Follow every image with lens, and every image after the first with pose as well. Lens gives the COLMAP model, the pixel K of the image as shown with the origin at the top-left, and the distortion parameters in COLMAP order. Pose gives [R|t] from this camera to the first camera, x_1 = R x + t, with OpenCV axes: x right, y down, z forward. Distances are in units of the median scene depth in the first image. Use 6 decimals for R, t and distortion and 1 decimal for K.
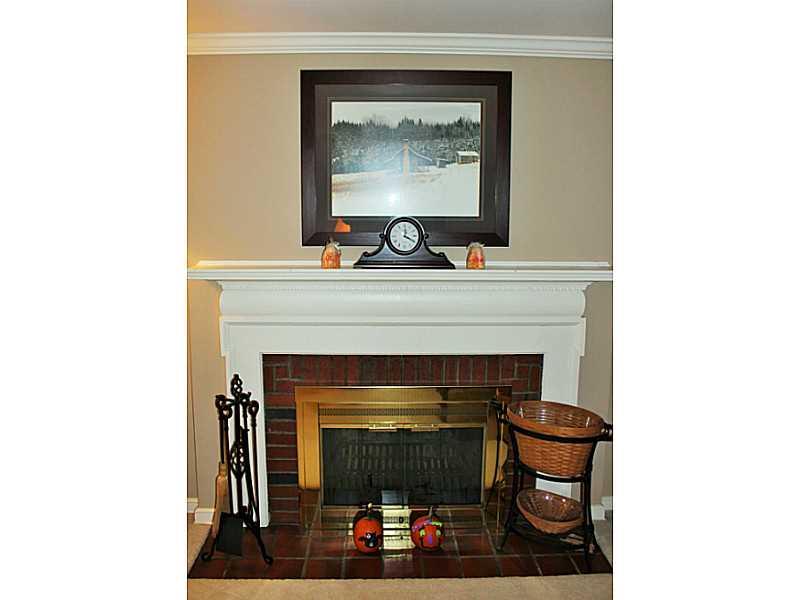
lens RADIAL K [[715.5, 0, 400.0], [0, 715.5, 300.0], [0, 0, 1]] dist [-0.162410, 0.172523]
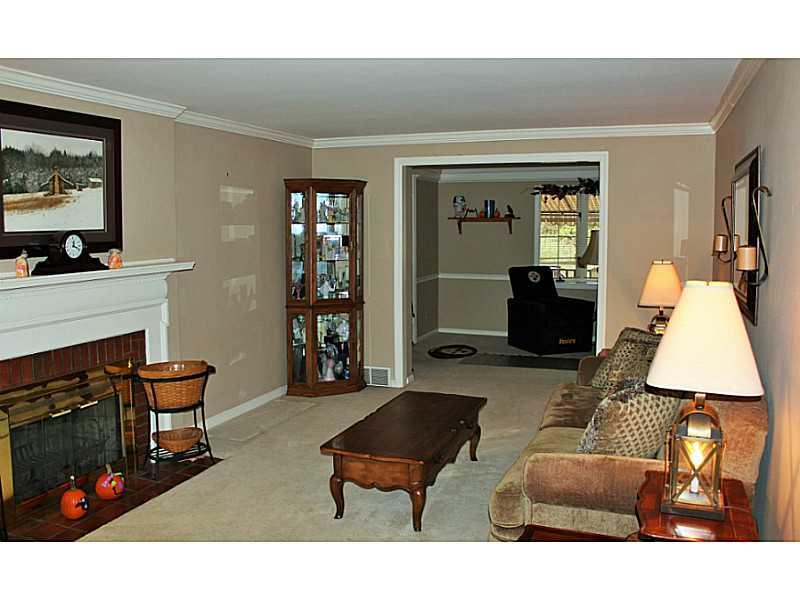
lens RADIAL K [[715.5, 0, 400.0], [0, 715.5, 300.0], [0, 0, 1]] dist [-0.162410, 0.172523]
pose [[0.389926, -0.109839, 0.914272, -0.866190], [0.134086, 0.989051, 0.061637, 0.003668], [-0.911031, 0.098557, 0.400385, 0.018838]]
